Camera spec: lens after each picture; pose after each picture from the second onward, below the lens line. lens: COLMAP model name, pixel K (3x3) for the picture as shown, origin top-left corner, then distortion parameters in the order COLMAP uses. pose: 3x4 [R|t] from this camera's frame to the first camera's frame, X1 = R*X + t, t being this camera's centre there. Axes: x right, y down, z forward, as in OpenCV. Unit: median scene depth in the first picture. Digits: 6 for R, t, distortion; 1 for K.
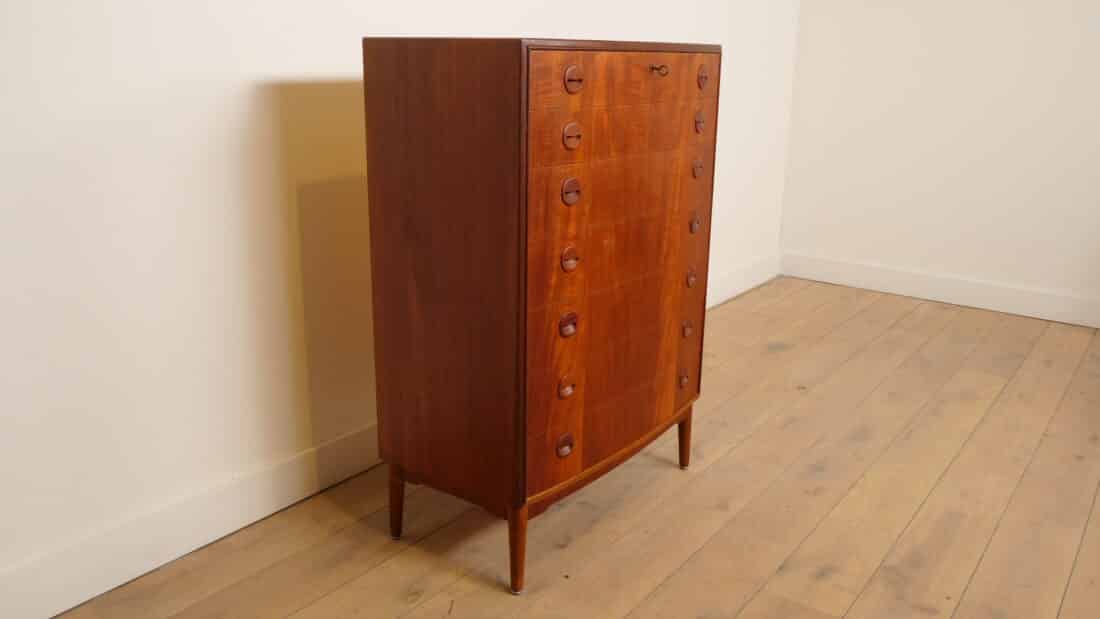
lens RADIAL K [[924.4, 0, 552.7], [0, 924.4, 310.1], [0, 0, 1]] dist [-0.036211, -0.022379]
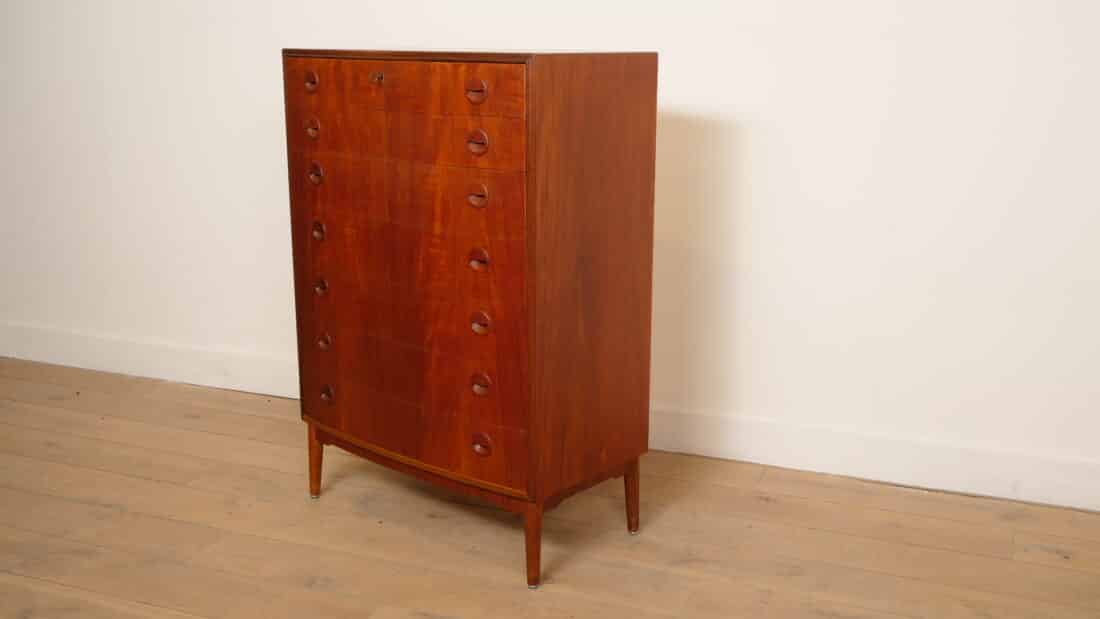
lens RADIAL K [[1162.2, 0, 560.3], [0, 1162.2, 307.8], [0, 0, 1]] dist [-0.055018, 0.000000]
pose [[-0.078097, 0.218044, -0.972809, 1.394251], [-0.278336, 0.932220, 0.231291, -0.376032], [0.957303, 0.288831, -0.012114, 1.283805]]
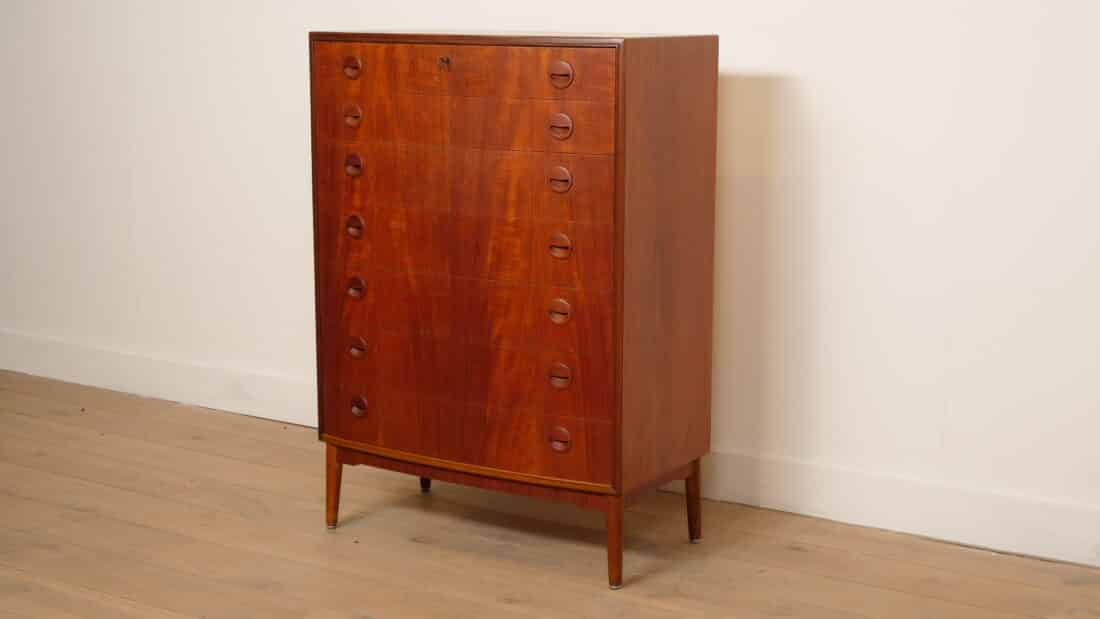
lens RADIAL K [[1713.3, 0, 543.1], [0, 1713.3, 311.2], [0, 0, 1]] dist [-0.133281, 0.000000]
pose [[0.060134, 0.167957, -0.983959, 1.954860], [-0.276817, 0.949885, 0.145223, -0.302989], [0.959039, 0.263644, 0.103614, 0.985515]]
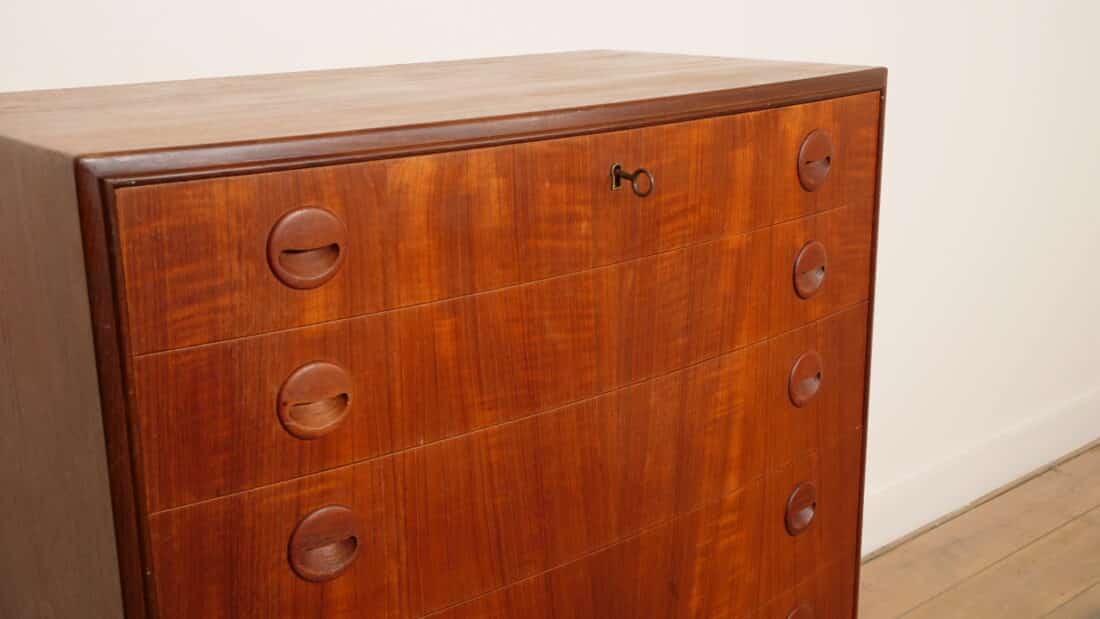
lens RADIAL K [[1272.0, 0, 552.3], [0, 1272.0, 303.8], [0, 0, 1]] dist [0.028936, 0.000000]
pose [[0.971667, 0.031170, -0.234290, 0.205274], [-0.033860, 0.999399, -0.007463, -0.206999], [0.233917, 0.015185, 0.972138, 0.503085]]
